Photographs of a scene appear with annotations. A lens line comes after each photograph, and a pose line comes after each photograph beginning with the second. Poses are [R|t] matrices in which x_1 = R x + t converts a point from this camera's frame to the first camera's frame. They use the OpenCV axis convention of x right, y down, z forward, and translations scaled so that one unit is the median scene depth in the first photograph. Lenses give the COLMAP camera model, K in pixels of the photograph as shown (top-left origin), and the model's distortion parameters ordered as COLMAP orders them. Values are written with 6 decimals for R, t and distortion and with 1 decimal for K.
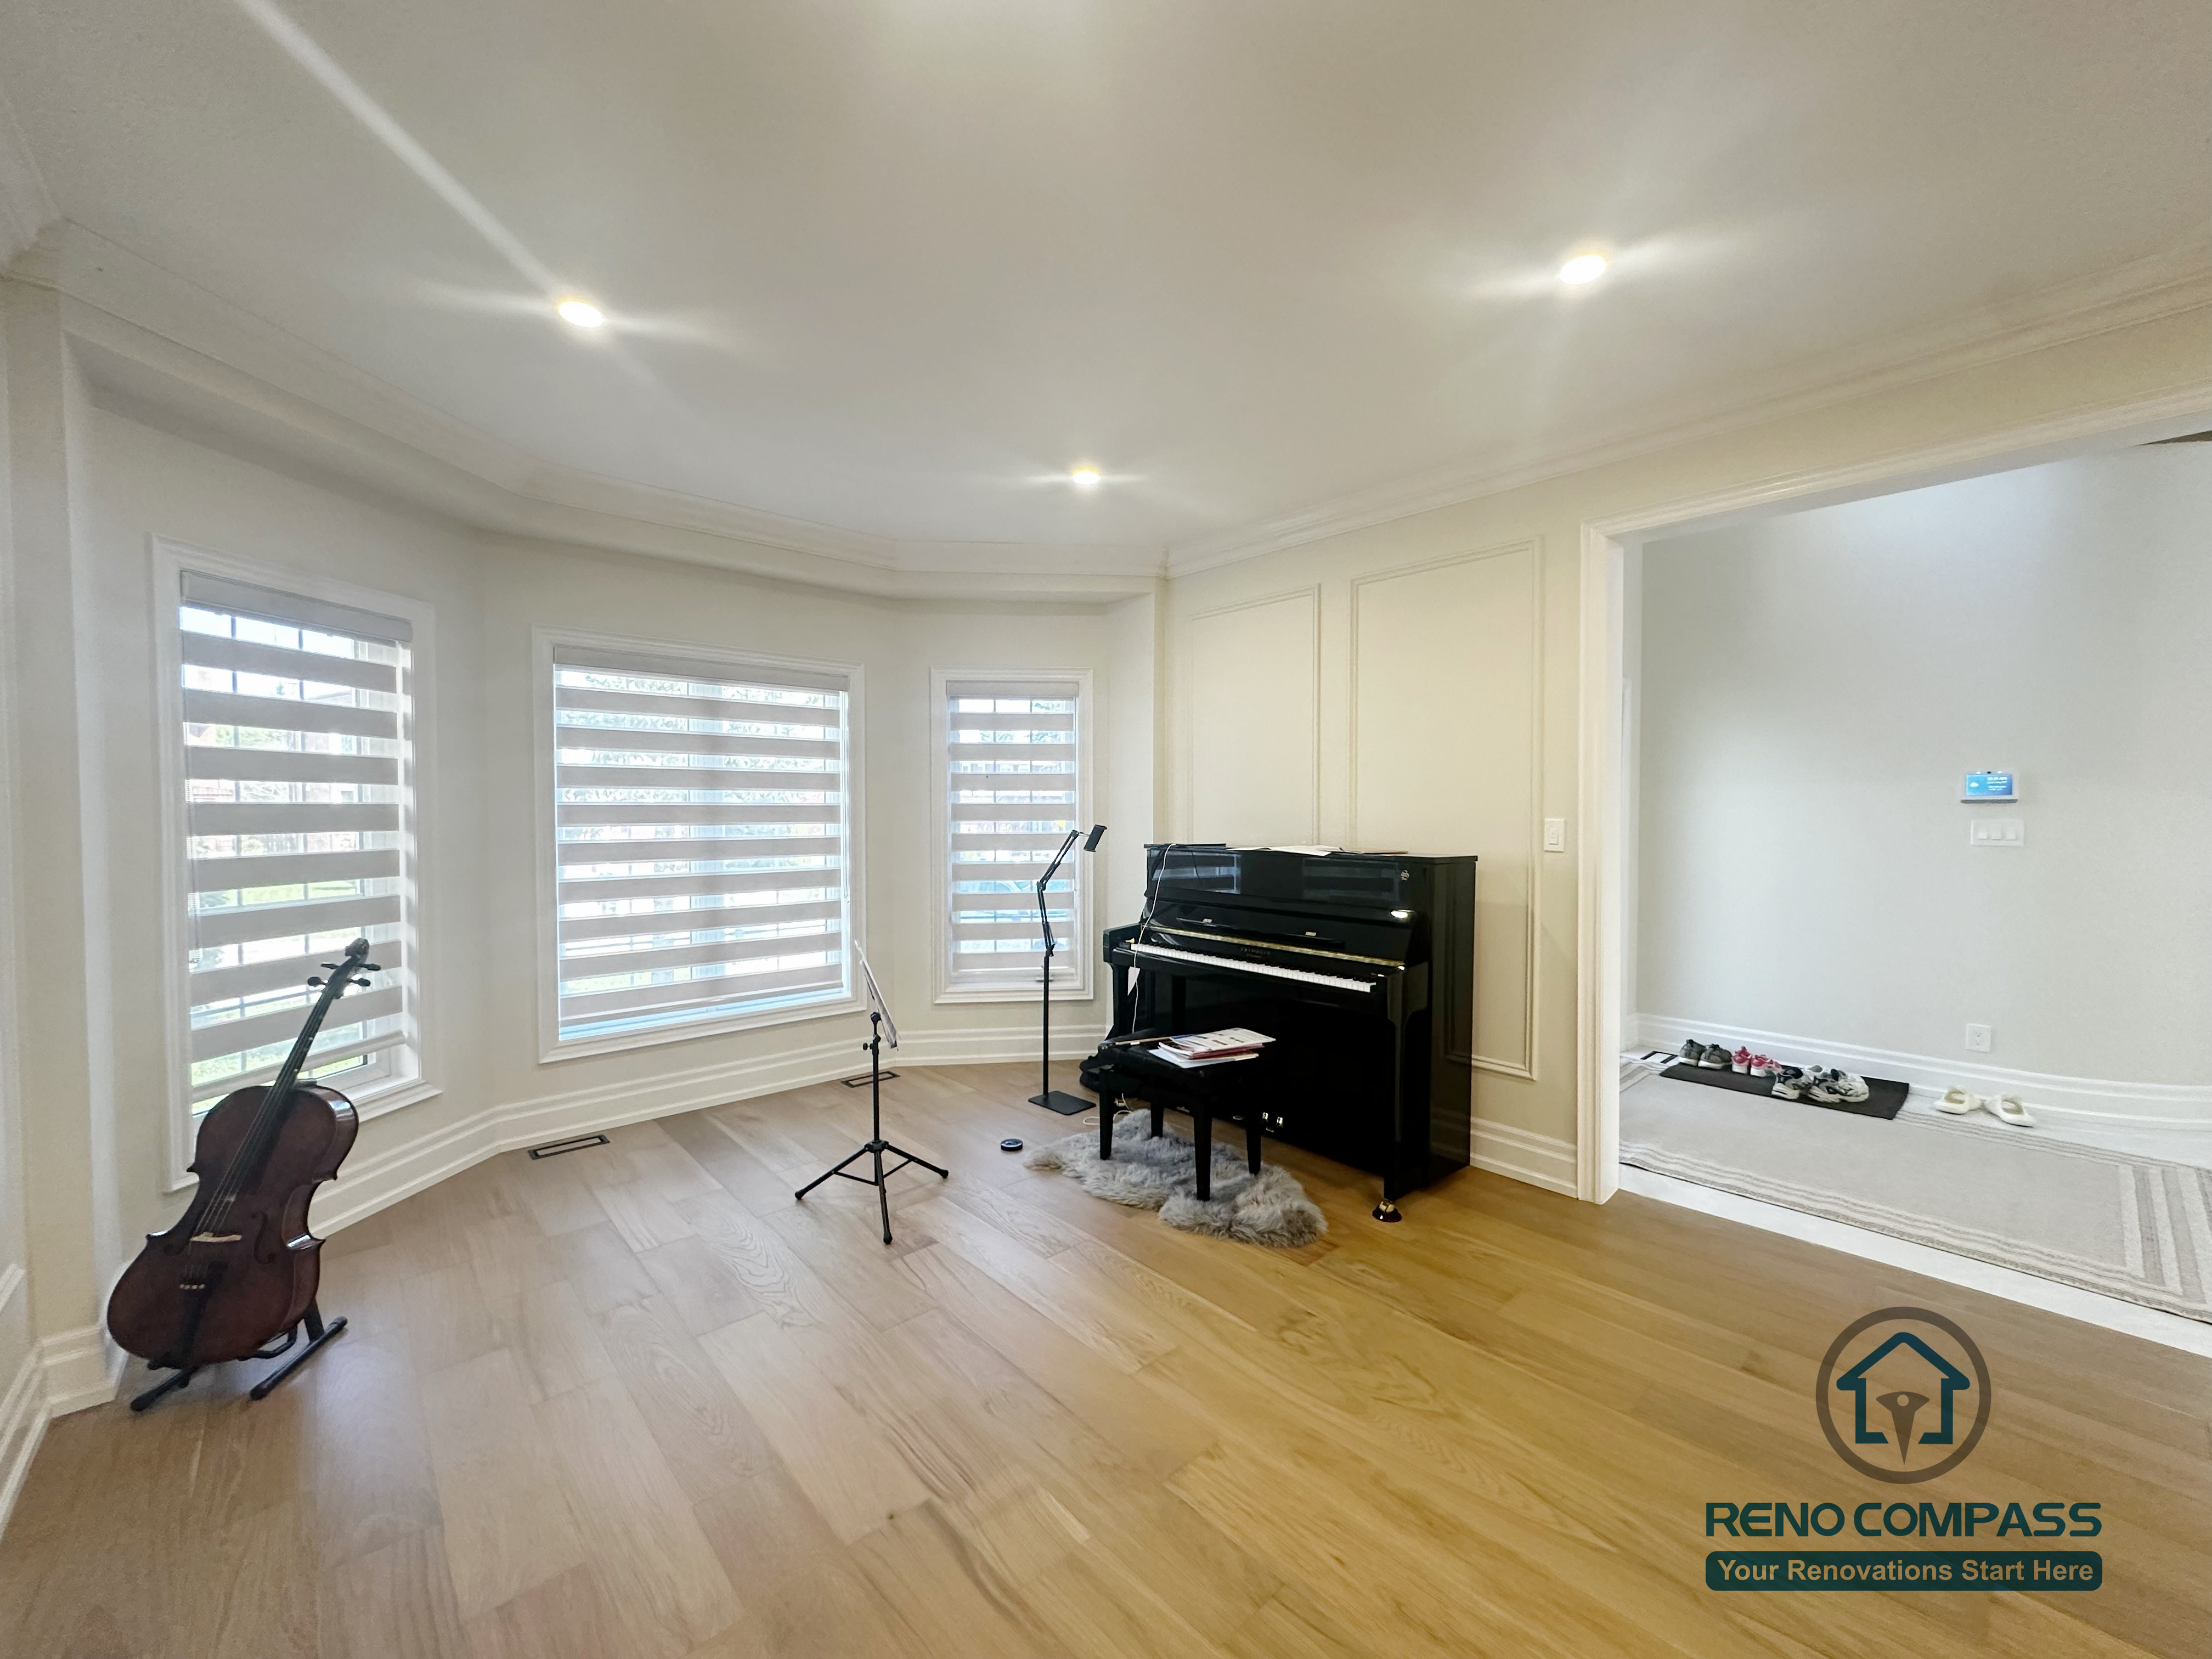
lens RADIAL K [[886.2, 0, 1106.0], [0, 886.2, 829.5], [0, 0, 1]] dist [-0.000590, 0.000194]
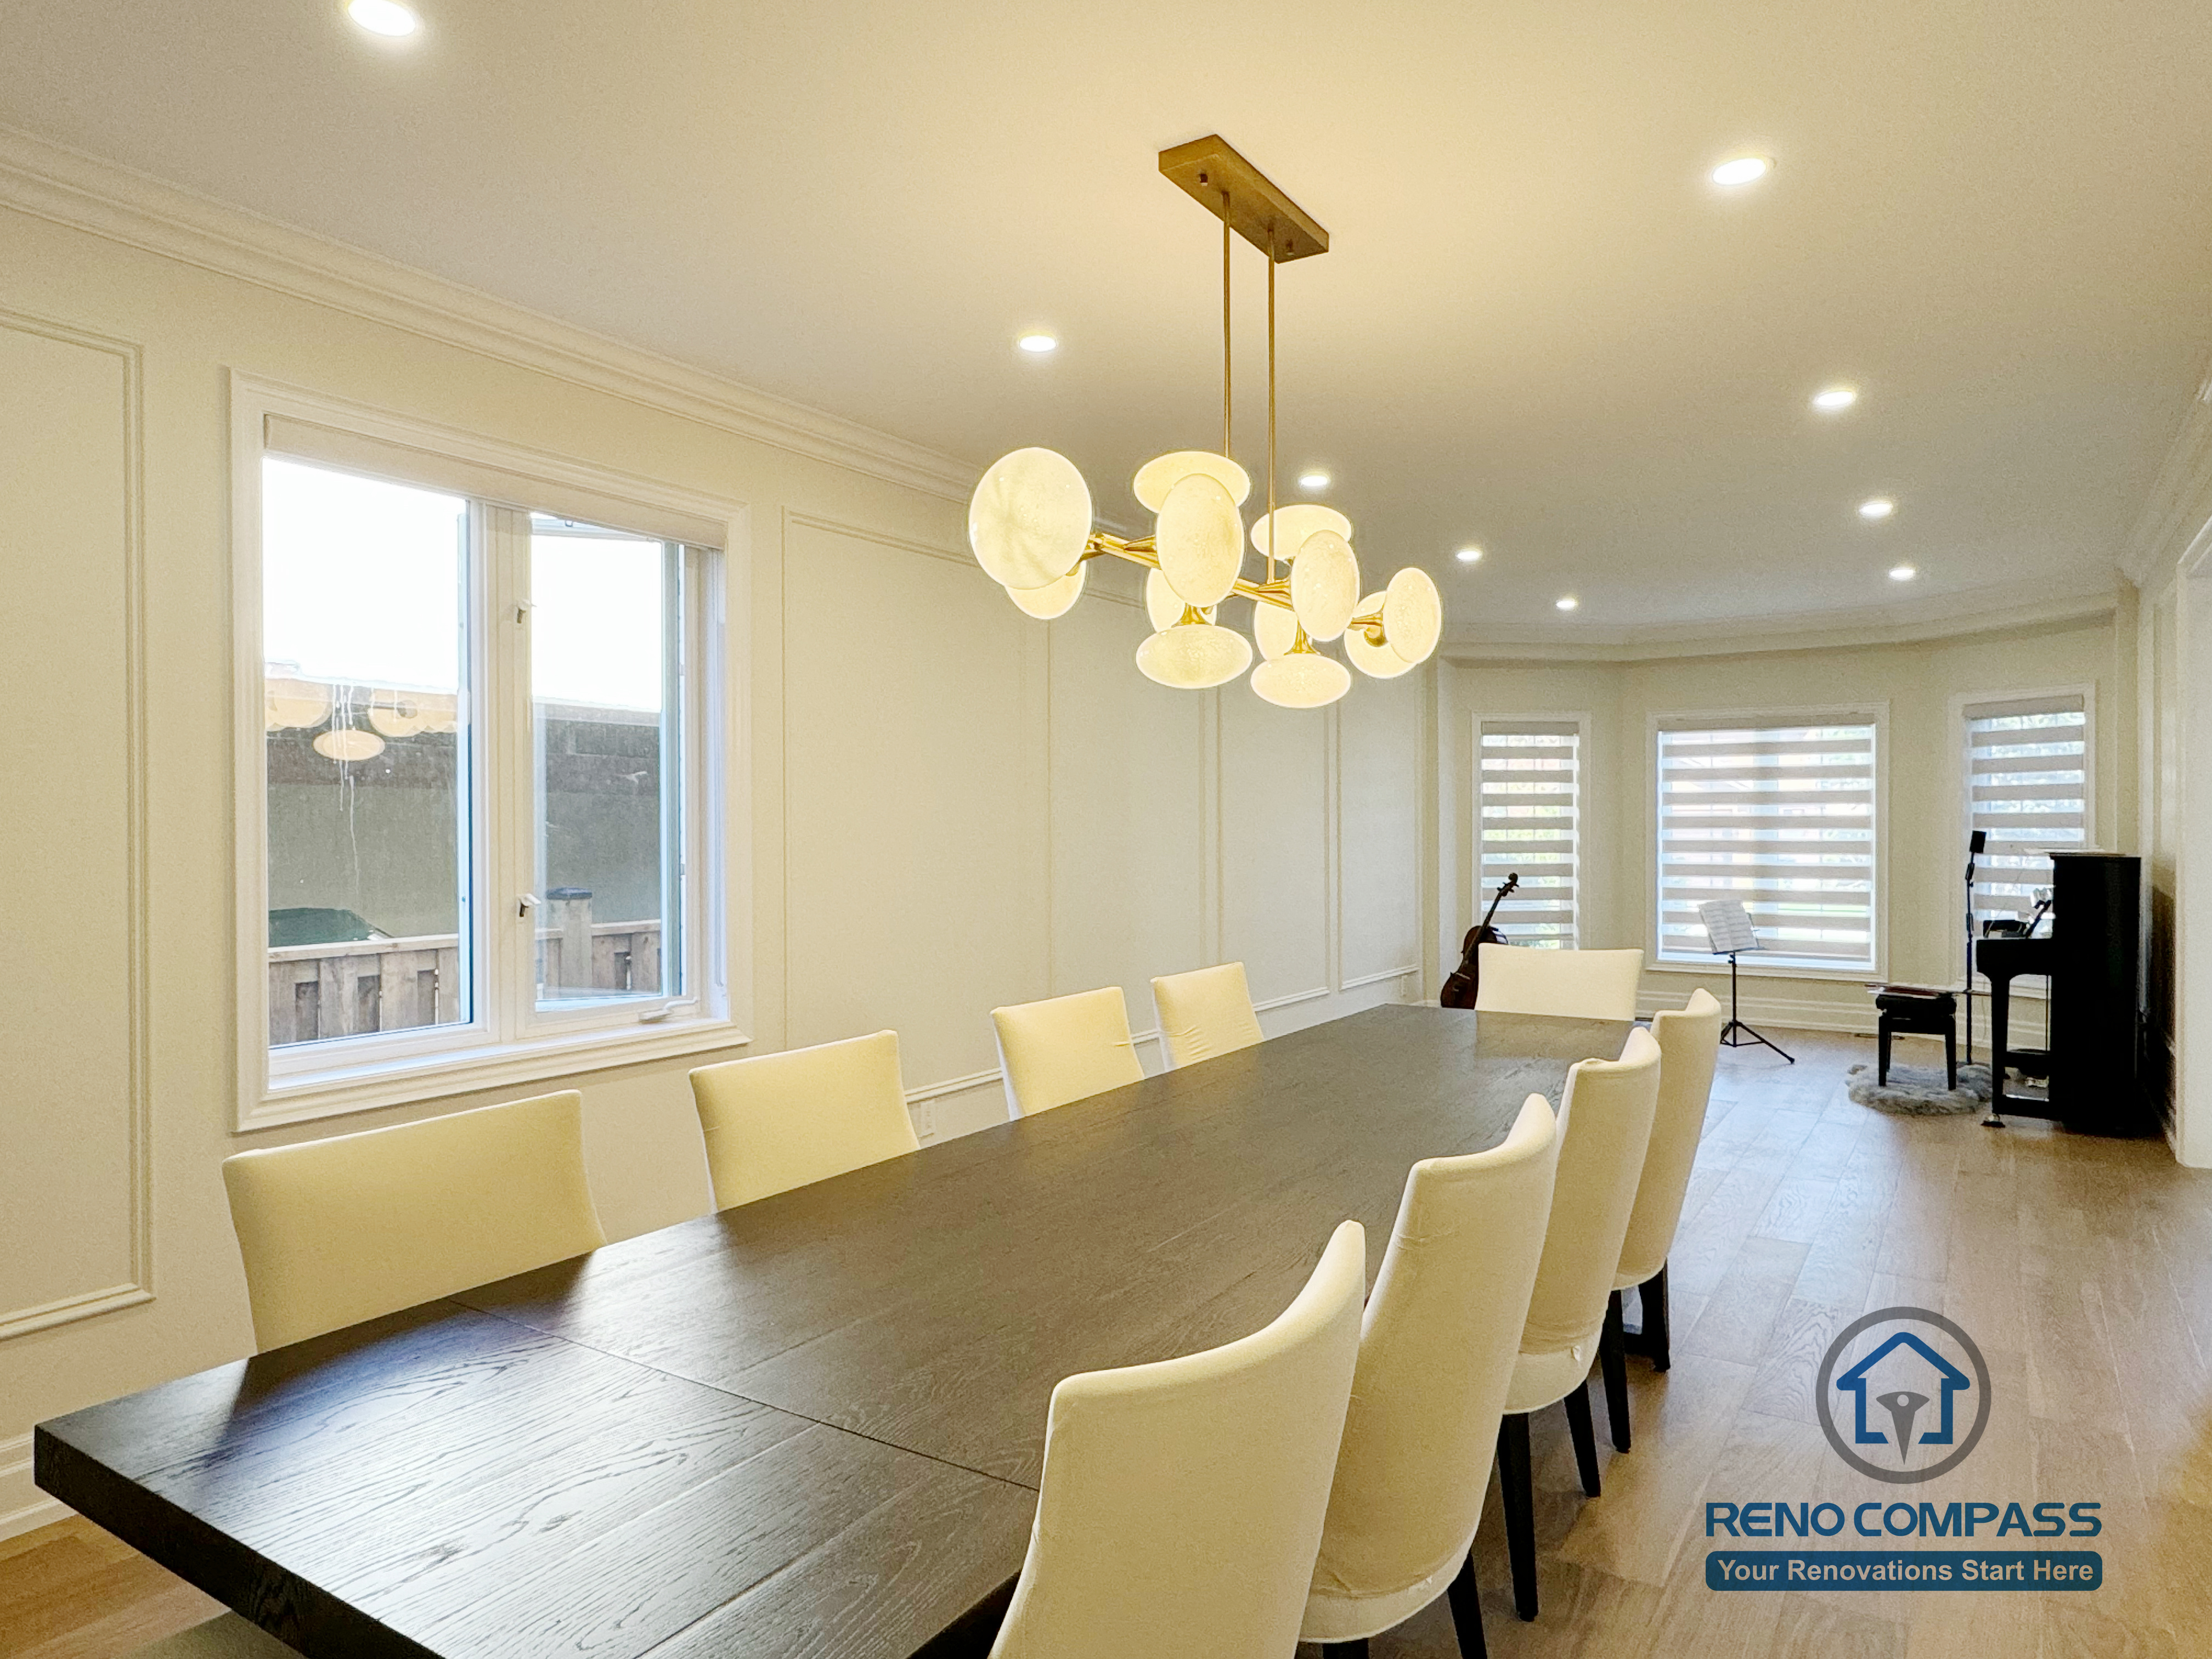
lens RADIAL K [[1380.3, 0, 1106.0], [0, 1380.3, 829.5], [0, 0, 1]] dist [0.001310, 0.000561]
pose [[0.253815, 0.006671, -0.967230, 1.641014], [-0.020269, 0.999793, 0.001577, 0.014218], [0.967040, 0.019204, 0.253898, -0.671115]]
